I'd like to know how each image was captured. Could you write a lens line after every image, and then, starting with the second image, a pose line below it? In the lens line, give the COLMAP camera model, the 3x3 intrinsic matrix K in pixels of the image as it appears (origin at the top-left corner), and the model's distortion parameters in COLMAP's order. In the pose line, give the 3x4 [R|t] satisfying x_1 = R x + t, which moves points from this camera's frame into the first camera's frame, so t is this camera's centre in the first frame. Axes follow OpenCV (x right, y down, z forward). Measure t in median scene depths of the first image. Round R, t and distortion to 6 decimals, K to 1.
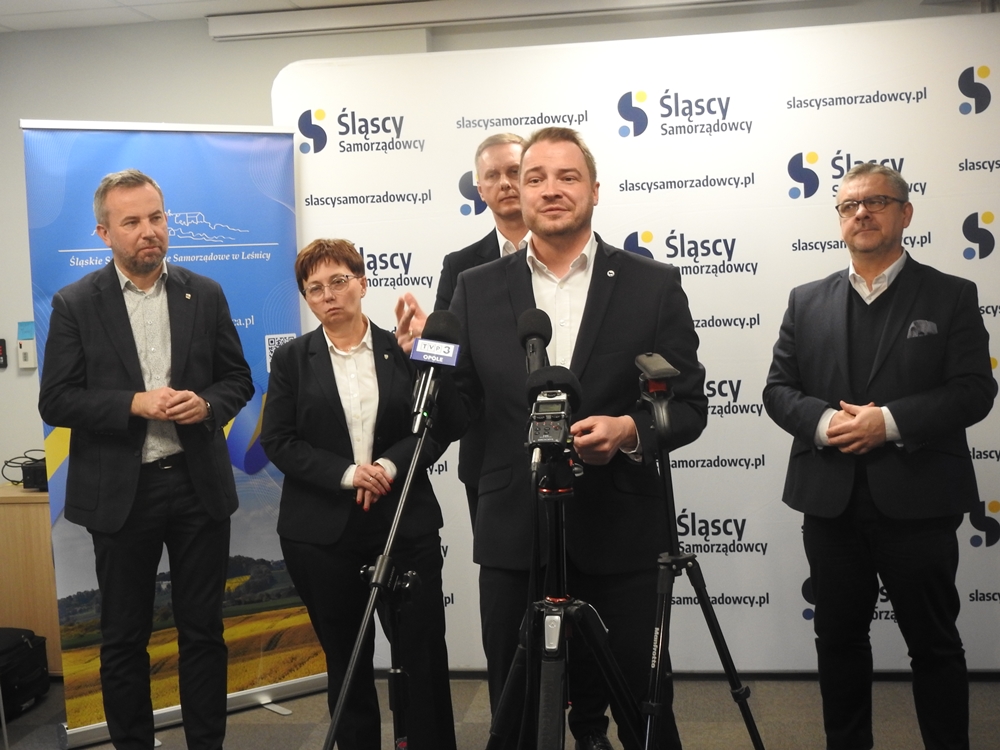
lens RADIAL K [[1492.8, 0, 494.9], [0, 1492.8, 372.8], [0, 0, 1]] dist [-0.000680, 0.000000]
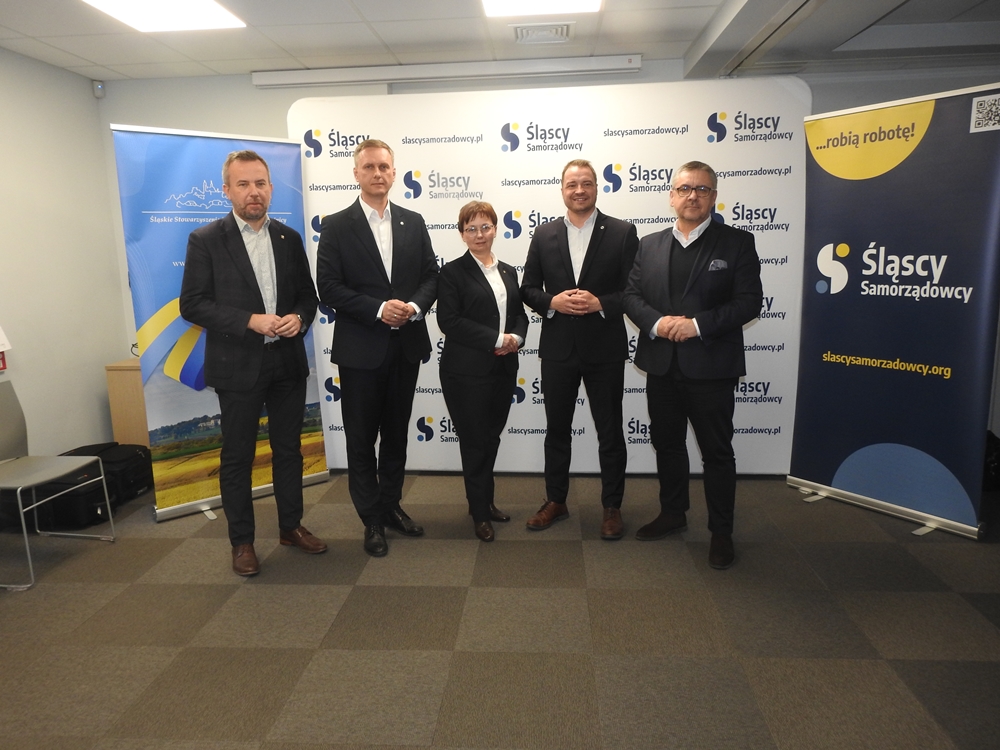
lens RADIAL K [[720.2, 0, 502.3], [0, 720.2, 374.2], [0, 0, 1]] dist [-0.000069, -0.001994]
pose [[0.997795, 0.010194, 0.065584, 0.035082], [-0.016774, 0.994788, 0.100572, 0.005250], [-0.064217, -0.101450, 0.992766, 0.194098]]
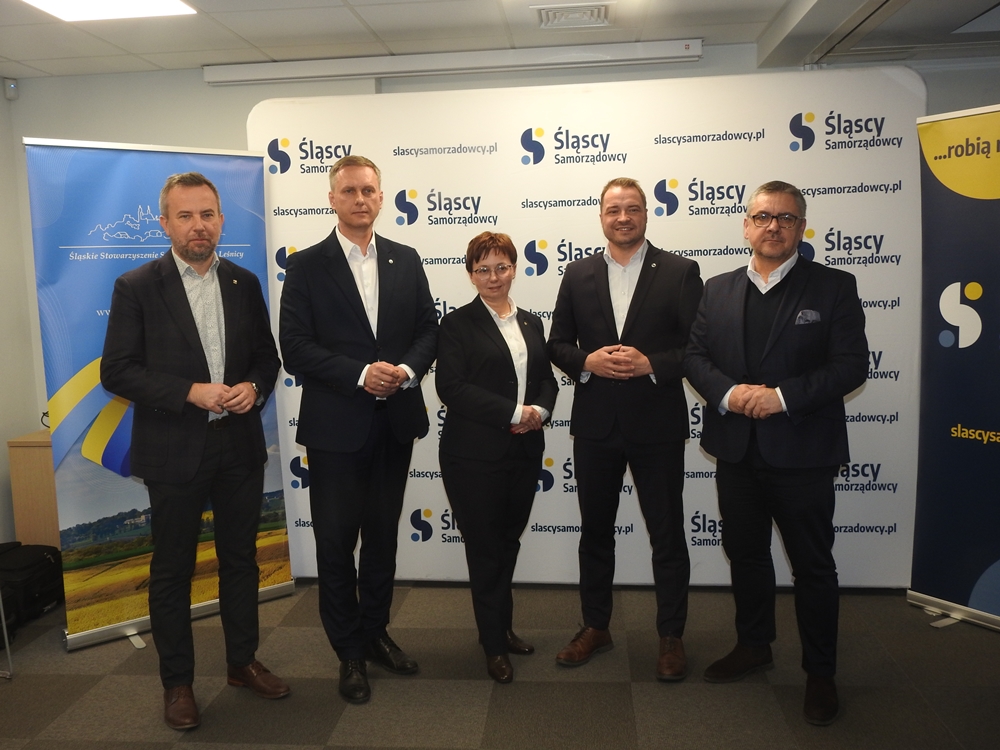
lens RADIAL K [[941.0, 0, 499.2], [0, 941.0, 374.4], [0, 0, 1]] dist [-0.006090, 0.000000]
pose [[0.999206, 0.011697, 0.038088, 0.036418], [-0.013156, 0.999181, 0.038266, -0.011037], [-0.037610, -0.038737, 0.998541, 0.202056]]
